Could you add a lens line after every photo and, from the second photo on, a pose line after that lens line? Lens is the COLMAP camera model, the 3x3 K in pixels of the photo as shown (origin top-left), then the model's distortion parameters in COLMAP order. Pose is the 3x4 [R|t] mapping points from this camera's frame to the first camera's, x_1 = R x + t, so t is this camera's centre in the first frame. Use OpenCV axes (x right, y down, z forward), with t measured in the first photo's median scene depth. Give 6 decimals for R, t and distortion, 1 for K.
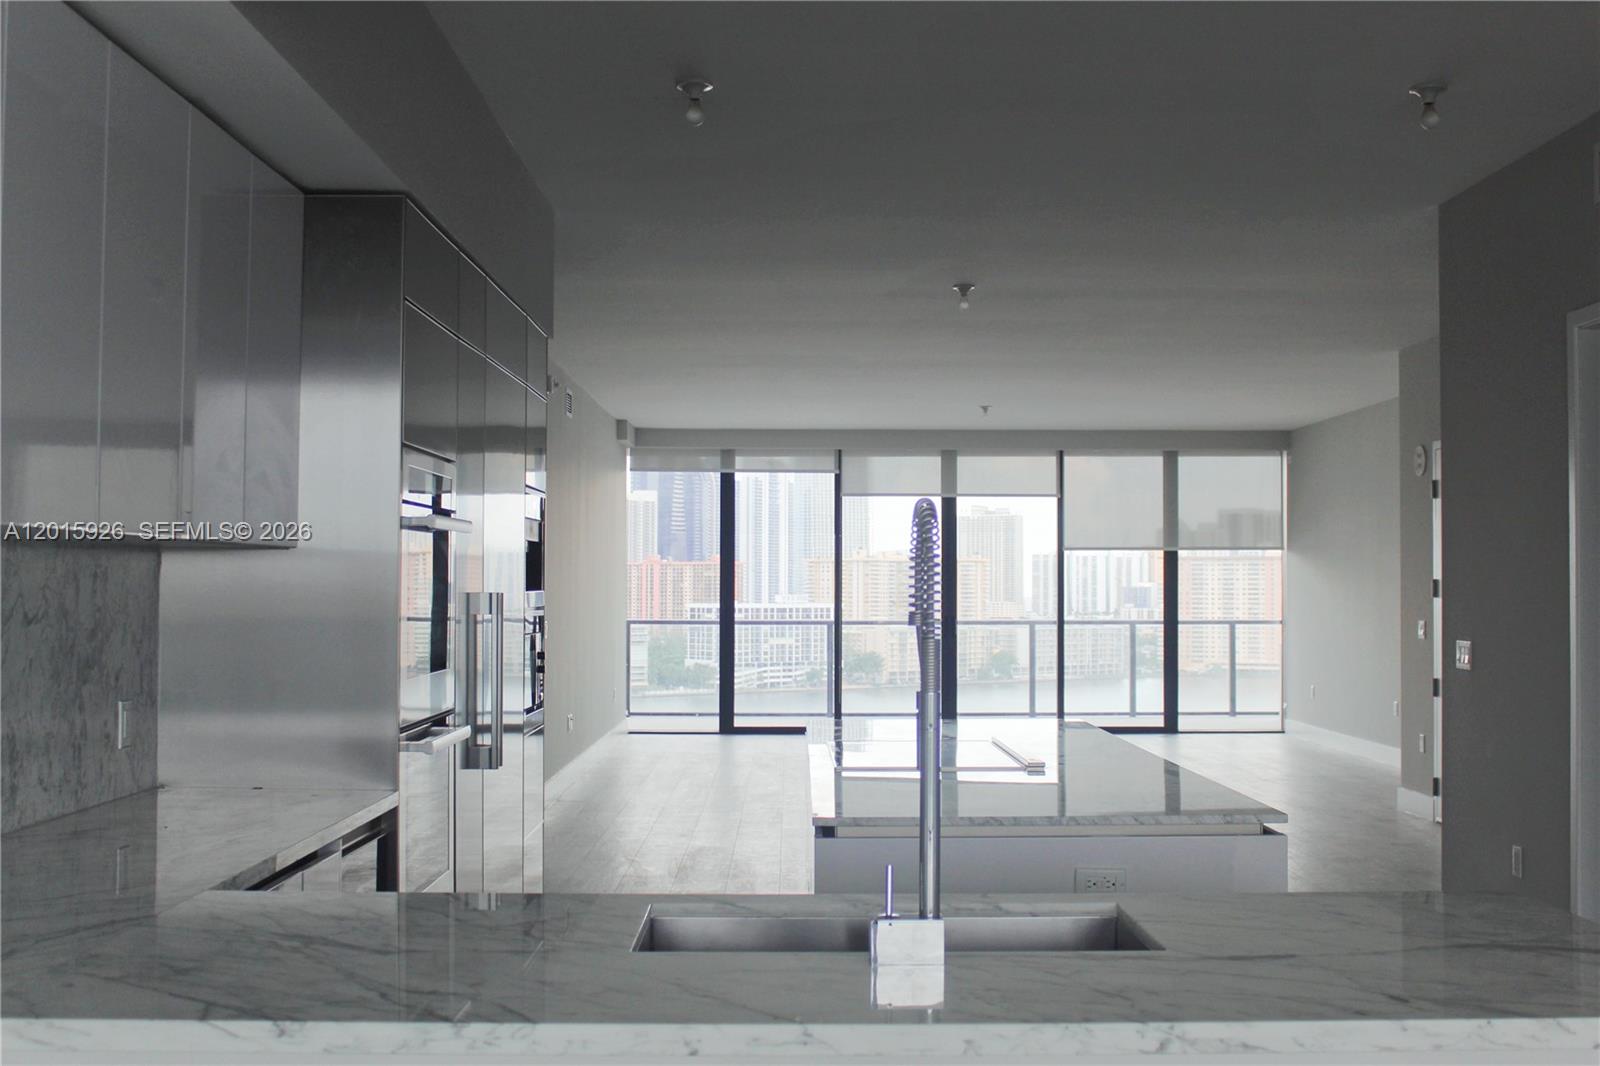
lens RADIAL K [[1861.3, 0, 800.0], [0, 1861.3, 533.0], [0, 0, 1]] dist [-0.113921, 0.155239]
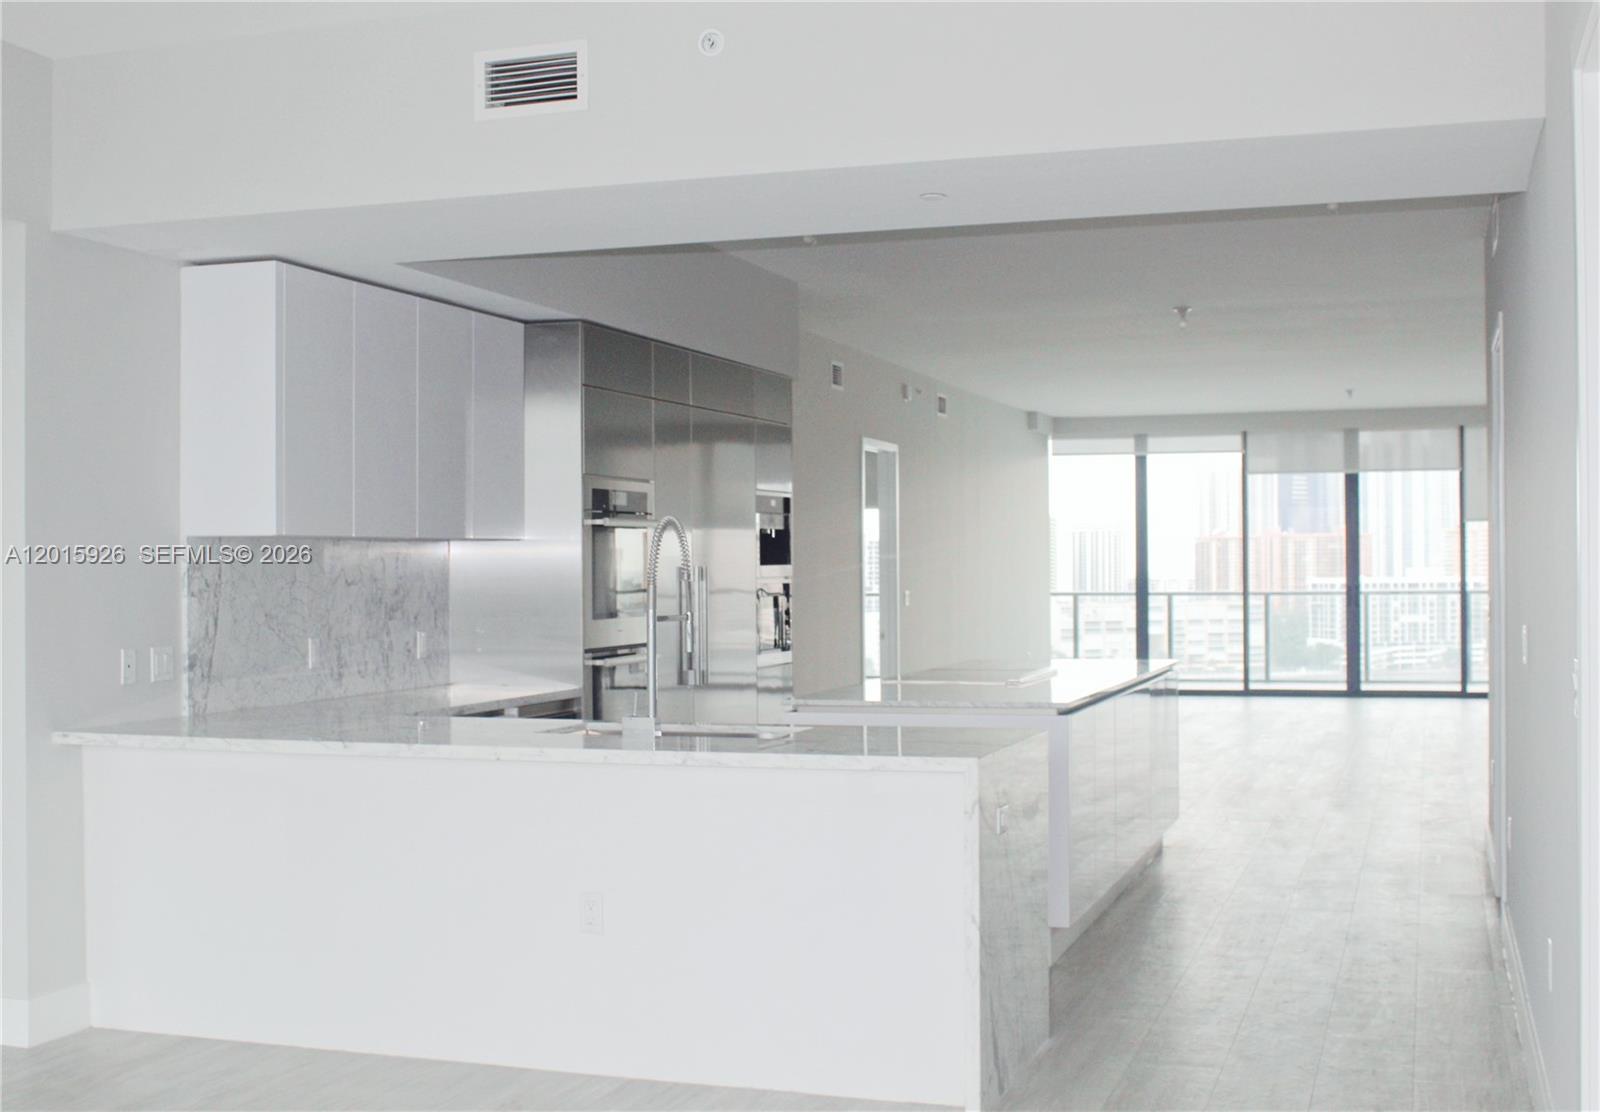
lens RADIAL K [[1939.9, 0, 743.3], [0, 1939.9, 555.8], [0, 0, 1]] dist [-0.065557, 0.007764]
pose [[0.940120, -0.011189, -0.340659, 0.217368], [0.019805, 0.999566, 0.021825, -0.005122], [0.340267, -0.027265, 0.939933, -0.243588]]
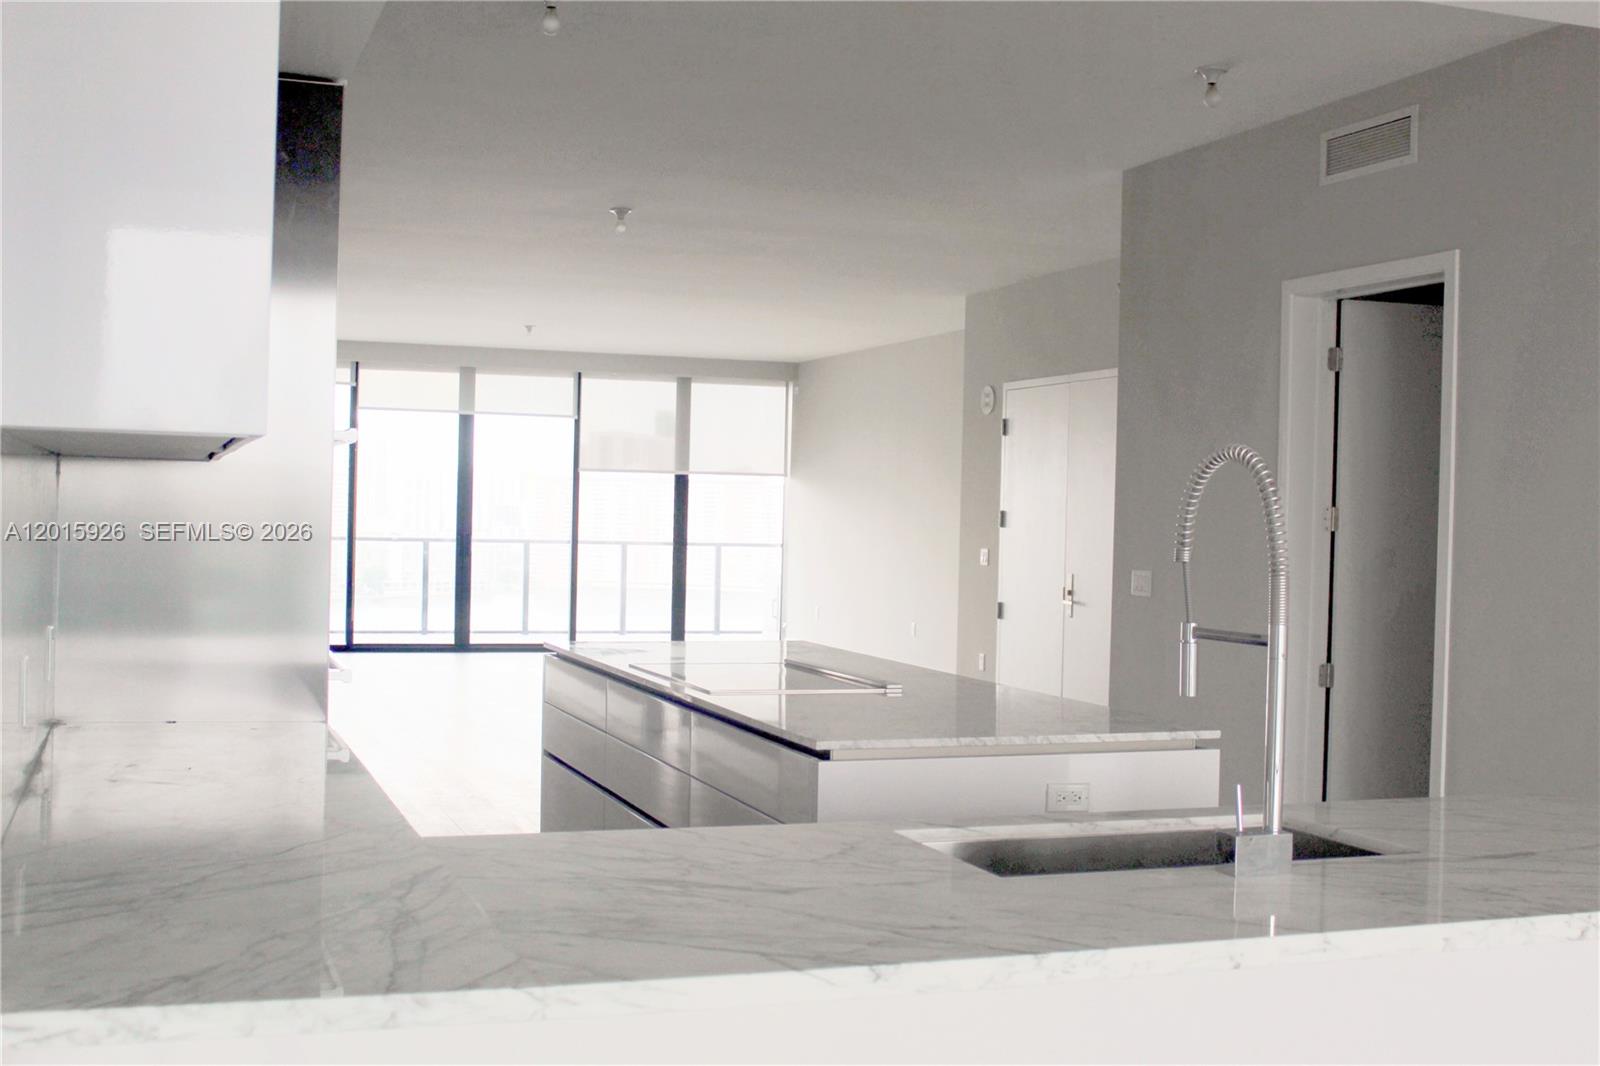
lens RADIAL K [[1838.9, 0, 800.0], [0, 1838.9, 533.0], [0, 0, 1]] dist [-0.098595, 0.070447]
pose [[0.943226, 0.017882, 0.331670, -0.129729], [-0.032701, 0.998698, 0.039151, -0.000031], [-0.330538, -0.047774, 0.942583, 0.021698]]
